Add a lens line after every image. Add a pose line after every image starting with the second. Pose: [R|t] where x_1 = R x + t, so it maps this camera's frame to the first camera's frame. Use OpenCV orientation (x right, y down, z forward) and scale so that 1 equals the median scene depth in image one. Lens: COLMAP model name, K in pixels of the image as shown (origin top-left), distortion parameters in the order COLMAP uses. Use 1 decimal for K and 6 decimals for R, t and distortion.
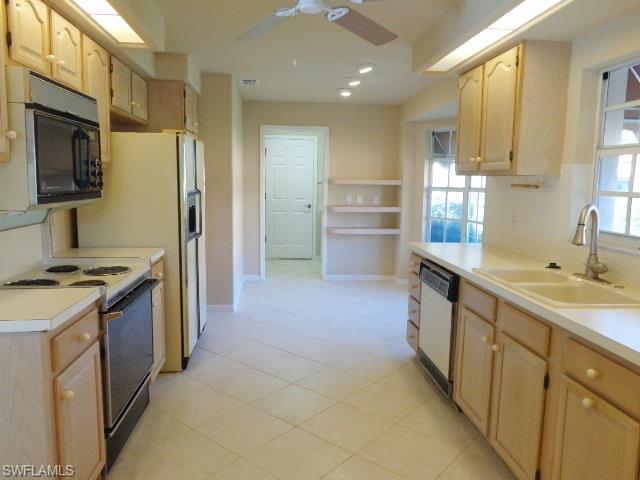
lens RADIAL K [[484.7, 0, 319.5], [0, 484.7, 236.2], [0, 0, 1]] dist [0.008952, 0.010978]
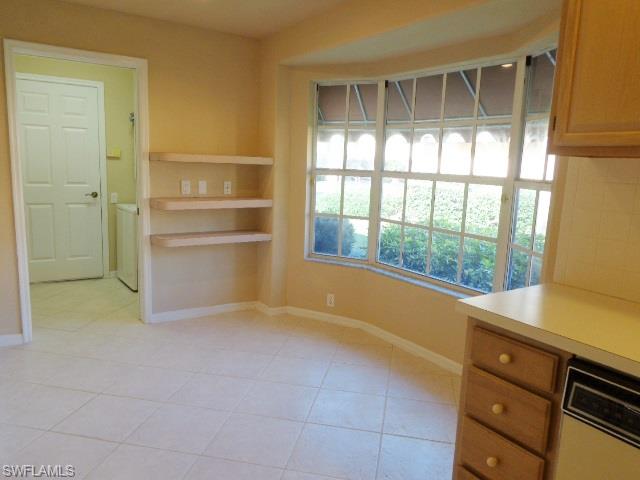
lens RADIAL K [[481.5, 0, 320.0], [0, 481.5, 240.0], [0, 0, 1]] dist [0.000387, -0.005337]
pose [[0.878067, -0.060328, 0.474721, -0.145951], [0.031370, 0.997144, 0.068695, -0.083445], [-0.477509, -0.045426, 0.877452, 0.703042]]
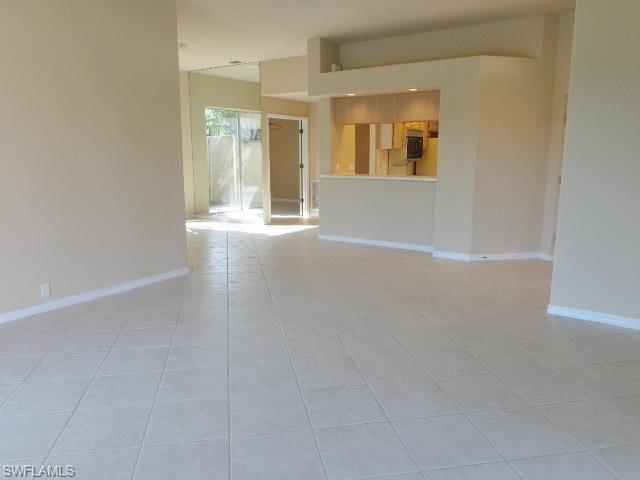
lens RADIAL K [[481.5, 0, 320.0], [0, 481.5, 240.0], [0, 0, 1]] dist [0.000387, -0.005337]
pose [[0.768094, 0.098825, -0.632665, 0.935836], [-0.063080, 0.994891, 0.078824, 0.211375], [0.637222, -0.020636, 0.770404, -1.631579]]
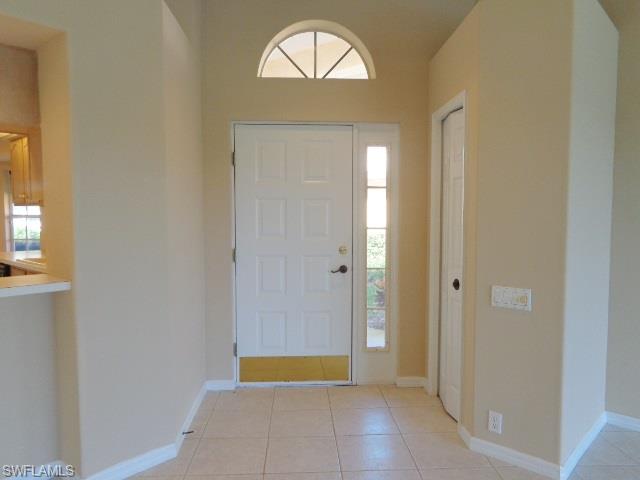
lens RADIAL K [[481.5, 0, 320.0], [0, 481.5, 240.0], [0, 0, 1]] dist [0.000387, -0.005337]
pose [[0.742008, -0.060975, 0.667612, -0.015938], [0.092994, 0.995589, -0.012427, 0.085020], [-0.663909, 0.071305, 0.744406, -0.725385]]
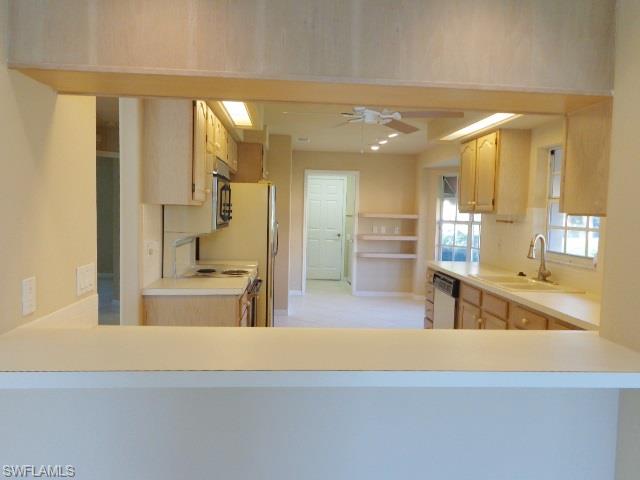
lens RADIAL K [[481.5, 0, 320.0], [0, 481.5, 240.0], [0, 0, 1]] dist [0.000387, -0.005337]
pose [[0.999619, 0.011151, -0.025260, -0.084655], [-0.012518, 0.998427, -0.054651, 0.033184], [0.024611, 0.054947, 0.998186, -0.393502]]
